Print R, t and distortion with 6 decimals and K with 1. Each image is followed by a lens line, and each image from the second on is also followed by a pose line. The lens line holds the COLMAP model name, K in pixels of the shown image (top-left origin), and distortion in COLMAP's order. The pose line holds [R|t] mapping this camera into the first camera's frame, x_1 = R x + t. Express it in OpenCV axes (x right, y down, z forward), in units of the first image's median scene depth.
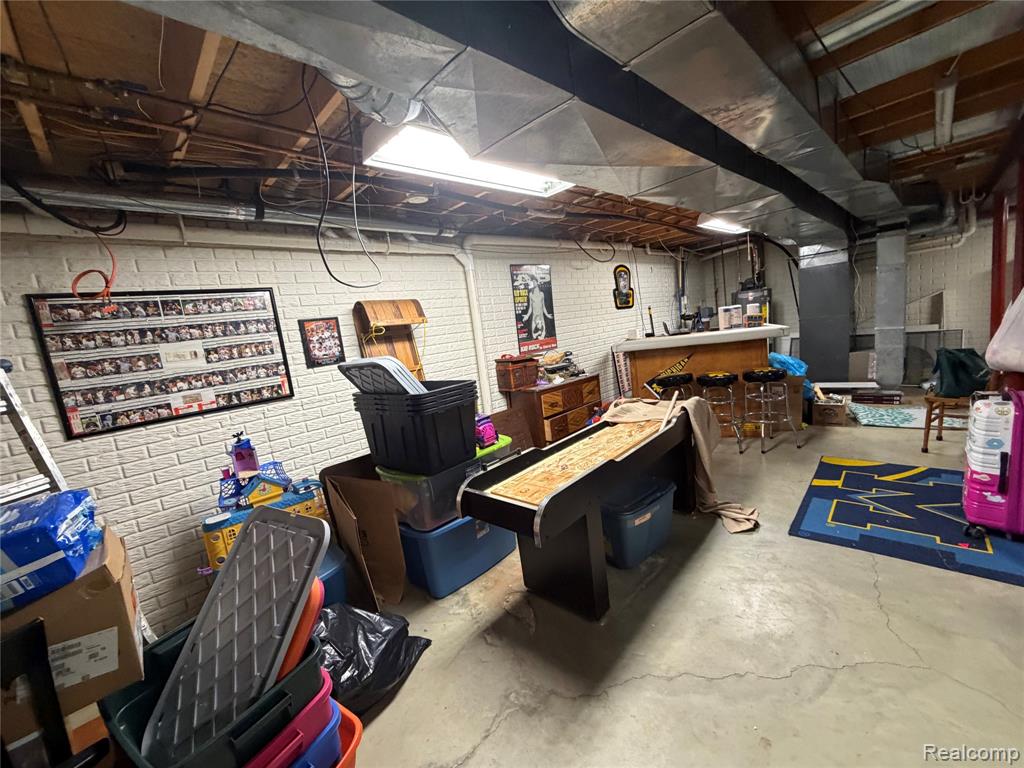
lens RADIAL K [[407.6, 0, 512.0], [0, 407.6, 384.0], [0, 0, 1]] dist [-0.001695, 0.000069]
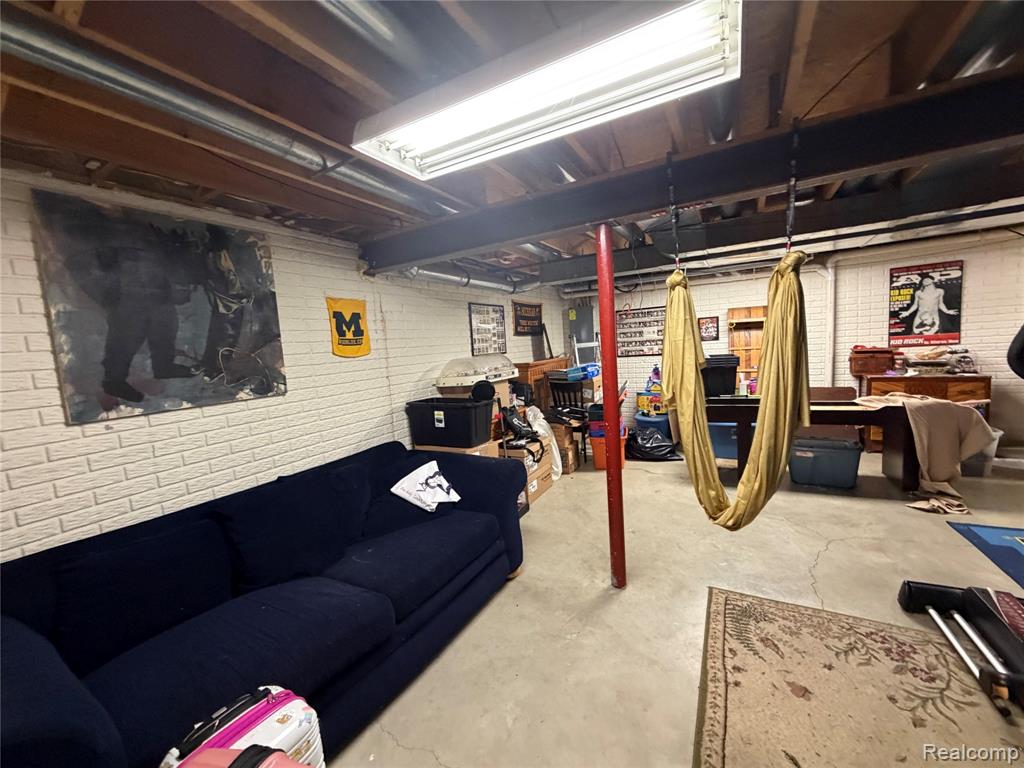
lens RADIAL K [[407.6, 0, 512.0], [0, 407.6, 384.0], [0, 0, 1]] dist [-0.001695, 0.000069]
pose [[0.290770, 0.196285, -0.936443, 0.821847], [-0.103138, 0.979458, 0.173276, -0.060093], [0.951218, 0.046199, 0.305042, -0.356657]]
